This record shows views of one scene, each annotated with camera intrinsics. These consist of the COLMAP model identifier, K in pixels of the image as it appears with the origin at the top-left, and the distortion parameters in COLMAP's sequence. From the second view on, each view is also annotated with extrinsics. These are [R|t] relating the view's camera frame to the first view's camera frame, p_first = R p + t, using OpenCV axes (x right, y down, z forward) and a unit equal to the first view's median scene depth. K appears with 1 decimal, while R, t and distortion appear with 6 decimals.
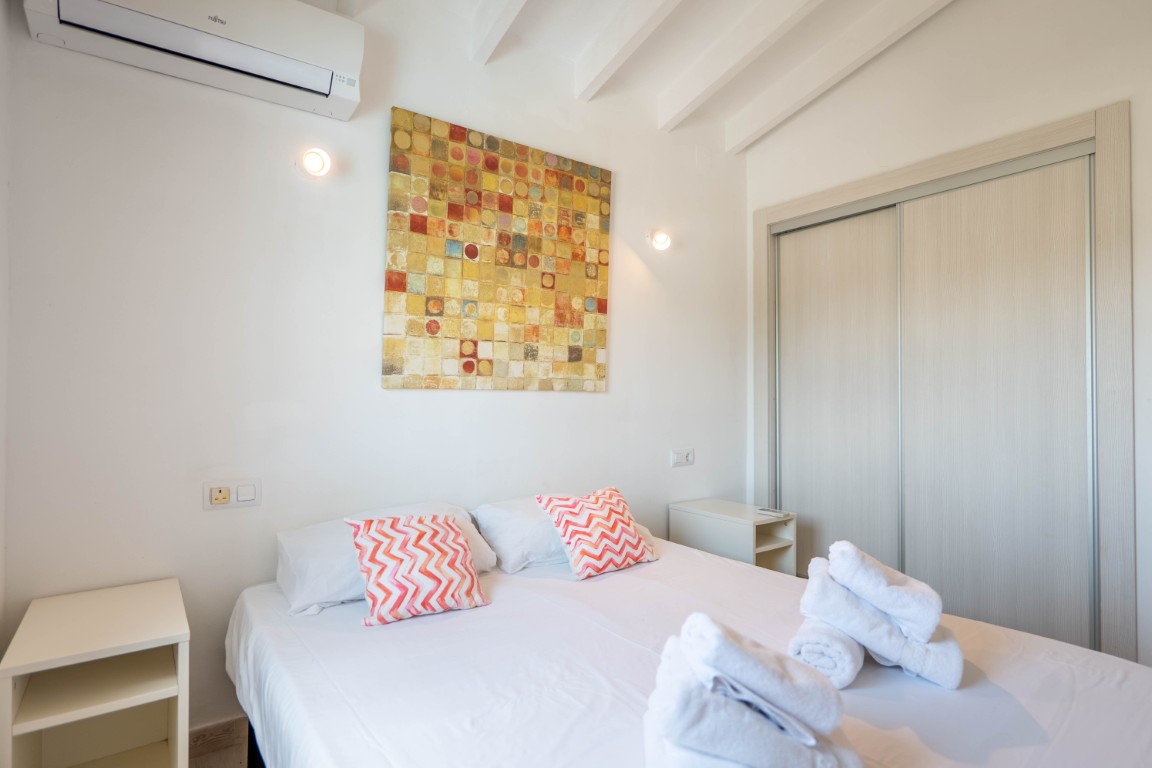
lens RADIAL K [[603.6, 0, 574.4], [0, 603.6, 388.2], [0, 0, 1]] dist [-0.019594, 0.009966]
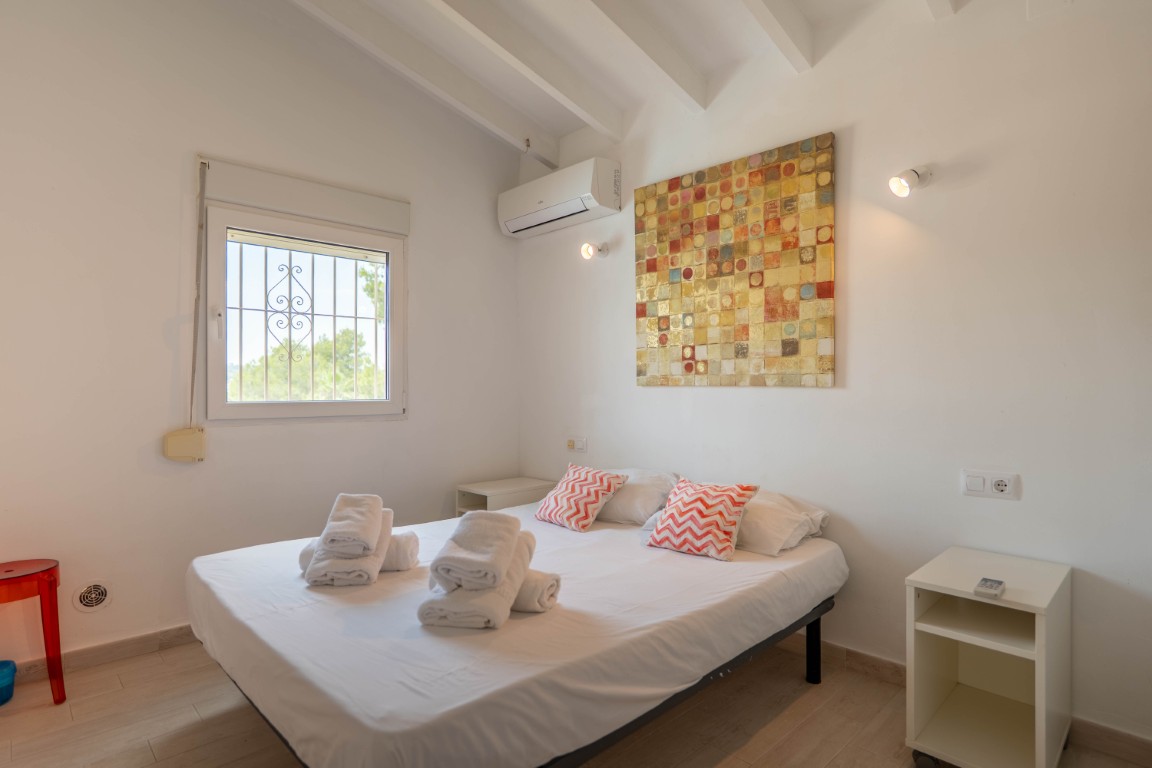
lens RADIAL K [[603.6, 0, 577.0], [0, 603.6, 390.4], [0, 0, 1]] dist [-0.019594, 0.009966]
pose [[0.138745, 0.000555, -0.990328, 0.964670], [0.010951, 0.999938, 0.002095, 0.005776], [0.990268, -0.011136, 0.138730, 0.574284]]
